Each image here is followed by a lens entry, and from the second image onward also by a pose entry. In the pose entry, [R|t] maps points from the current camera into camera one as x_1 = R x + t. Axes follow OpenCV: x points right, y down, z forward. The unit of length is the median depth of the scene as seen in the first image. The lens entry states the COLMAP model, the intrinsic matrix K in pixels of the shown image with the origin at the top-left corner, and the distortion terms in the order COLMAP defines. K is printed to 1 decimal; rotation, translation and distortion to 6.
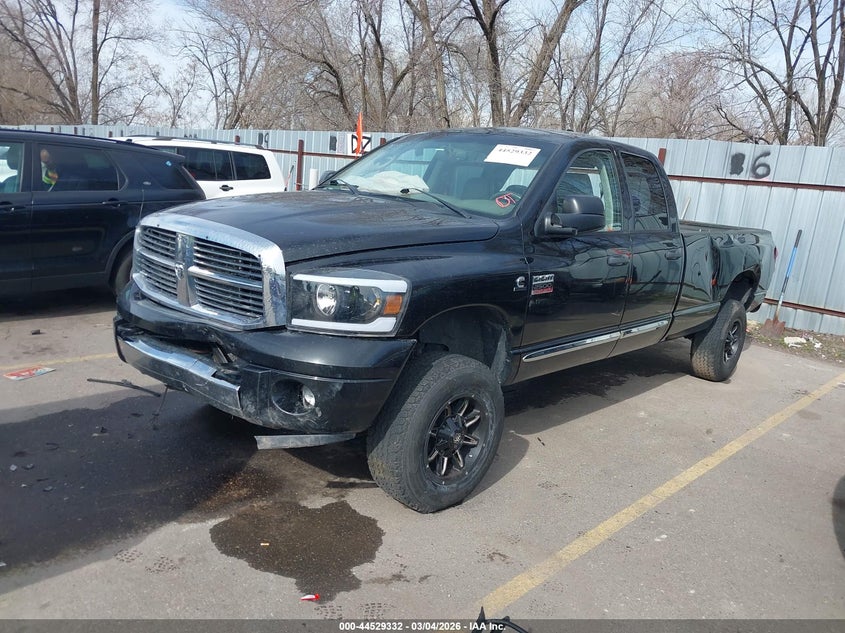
lens RADIAL K [[674.8, 0, 426.0], [0, 674.8, 317.4], [0, 0, 1]] dist [-0.004954, -0.001699]
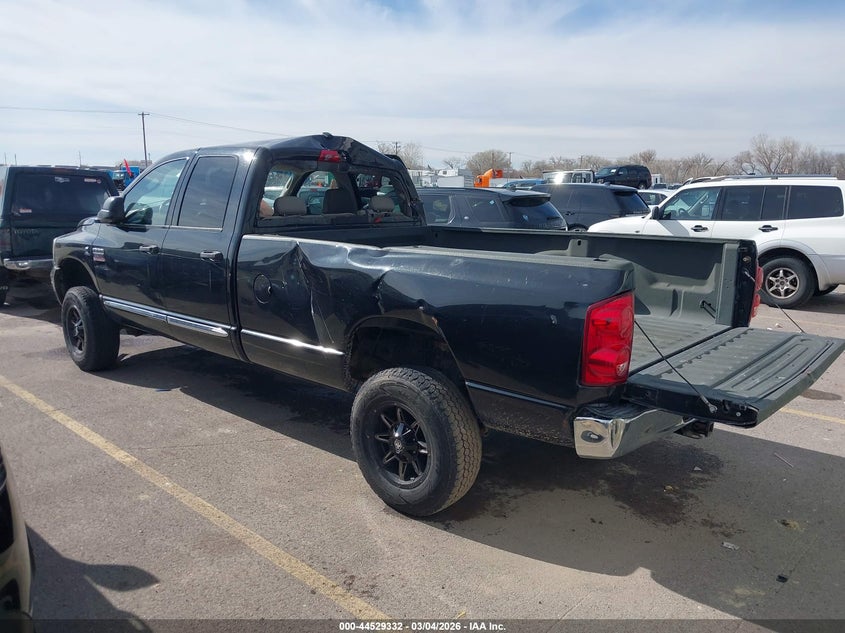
lens RADIAL K [[674.8, 0, 426.0], [0, 674.8, 317.4], [0, 0, 1]] dist [-0.004954, -0.001699]
pose [[0.008551, 0.099131, -0.995038, 1.232885], [-0.207484, 0.973594, 0.095212, -0.153016], [0.978201, 0.205640, 0.028893, 1.212683]]
